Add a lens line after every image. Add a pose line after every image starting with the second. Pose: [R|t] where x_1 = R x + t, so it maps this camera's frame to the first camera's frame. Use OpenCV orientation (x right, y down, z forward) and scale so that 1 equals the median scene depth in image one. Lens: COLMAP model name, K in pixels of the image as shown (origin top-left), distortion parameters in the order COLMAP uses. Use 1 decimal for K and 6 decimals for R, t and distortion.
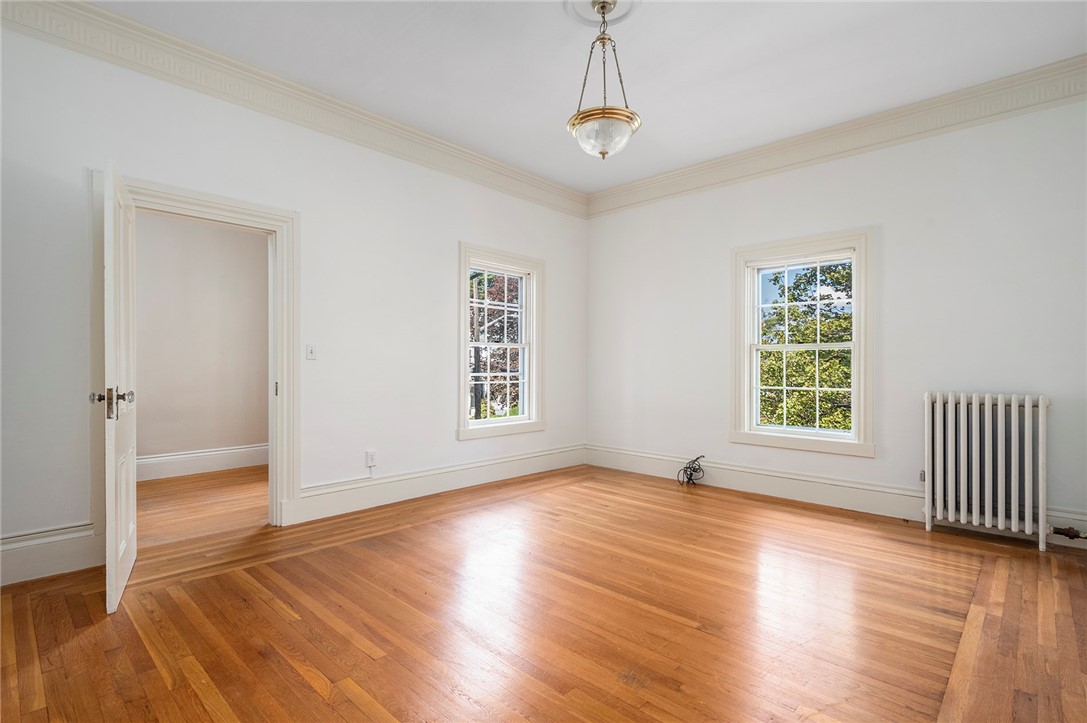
lens RADIAL K [[521.9, 0, 541.5], [0, 521.9, 367.5], [0, 0, 1]] dist [-0.001117, -0.000469]
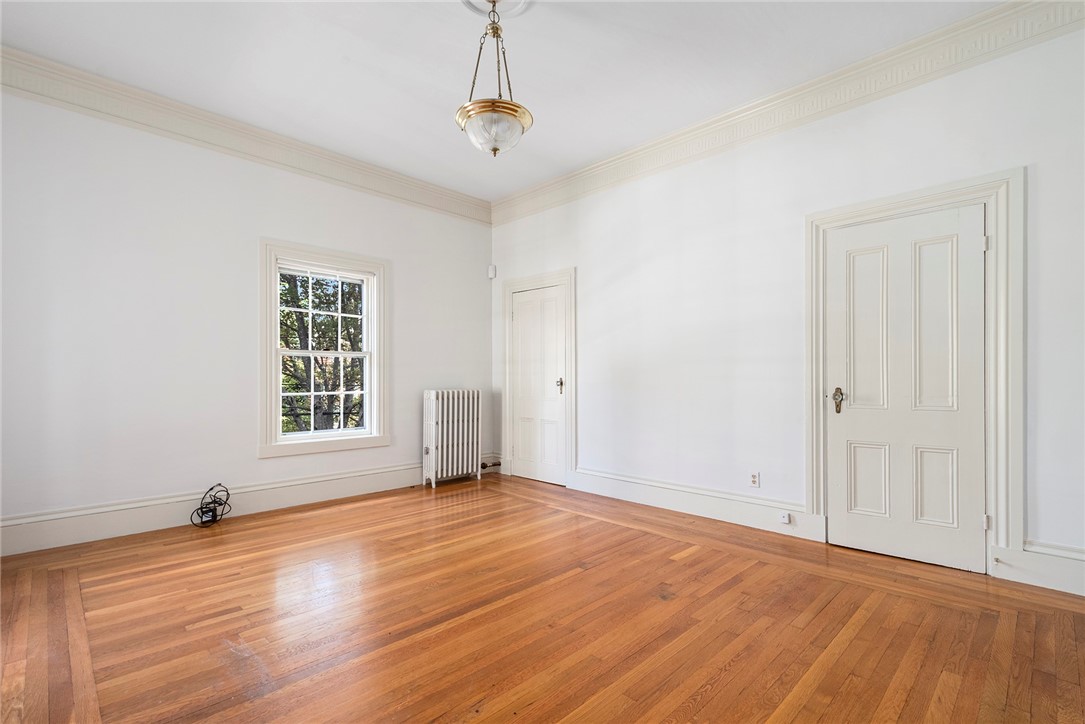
lens RADIAL K [[498.0, 0, 542.8], [0, 498.0, 371.3], [0, 0, 1]] dist [0.001480, 0.000173]
pose [[0.027606, 0.002019, 0.999617, -0.640376], [0.000026, 0.999998, -0.002020, -0.002938], [-0.999619, 0.000082, 0.027605, 0.701853]]
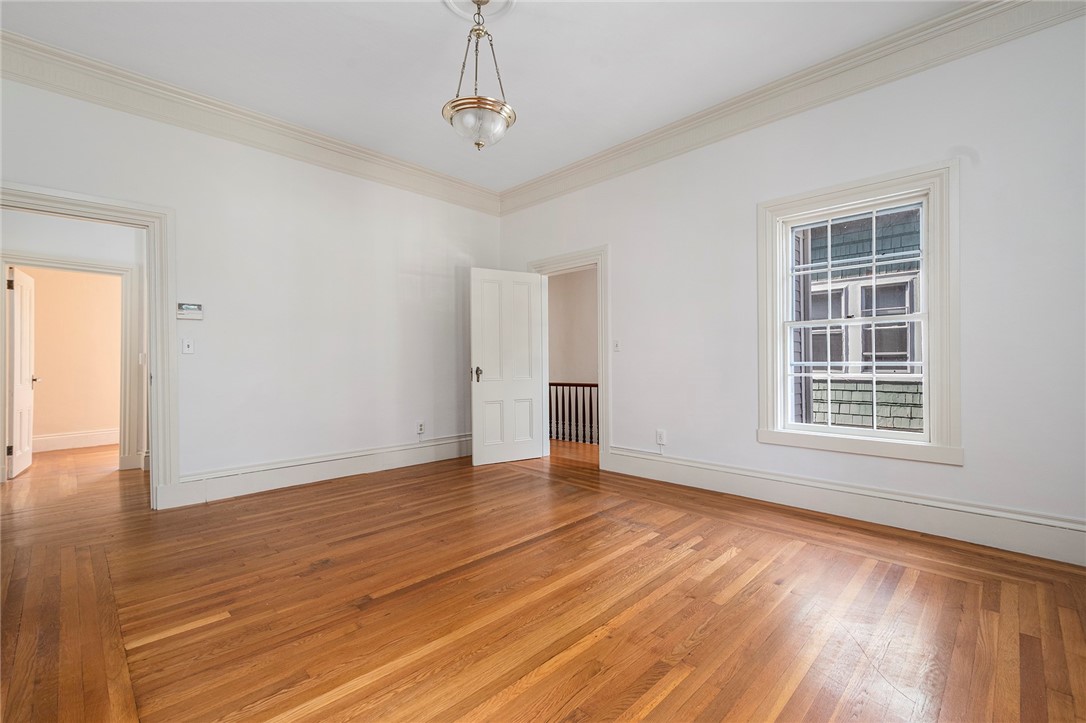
lens RADIAL K [[477.8, 0, 539.9], [0, 477.8, 364.7], [0, 0, 1]] dist [0.009901, 0.000155]
pose [[-0.031148, 0.006698, -0.999492, 0.835355], [0.005975, 0.999961, 0.006515, 0.010878], [0.999497, -0.005769, -0.031186, 0.909345]]
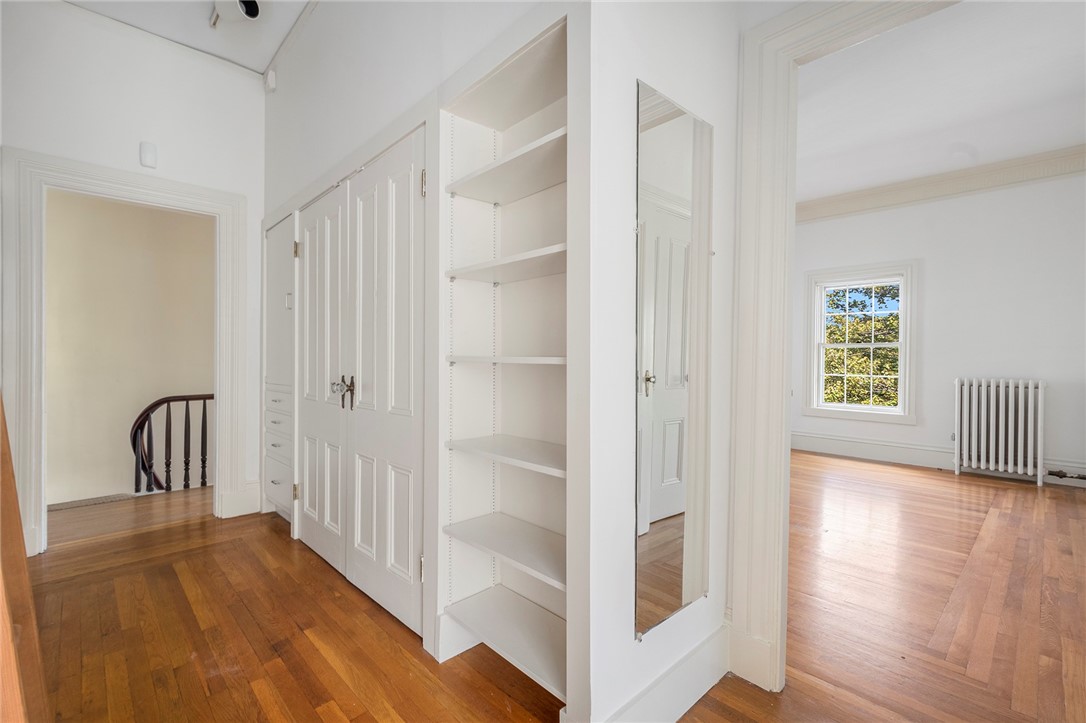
lens RADIAL K [[483.8, 0, 545.4], [0, 483.8, 364.6], [0, 0, 1]] dist [0.001853, 0.000194]
pose [[0.998993, 0.006499, -0.044394, -0.345588], [-0.006094, 0.999939, 0.009241, 0.005159], [0.044451, -0.008961, 0.998971, -0.394011]]
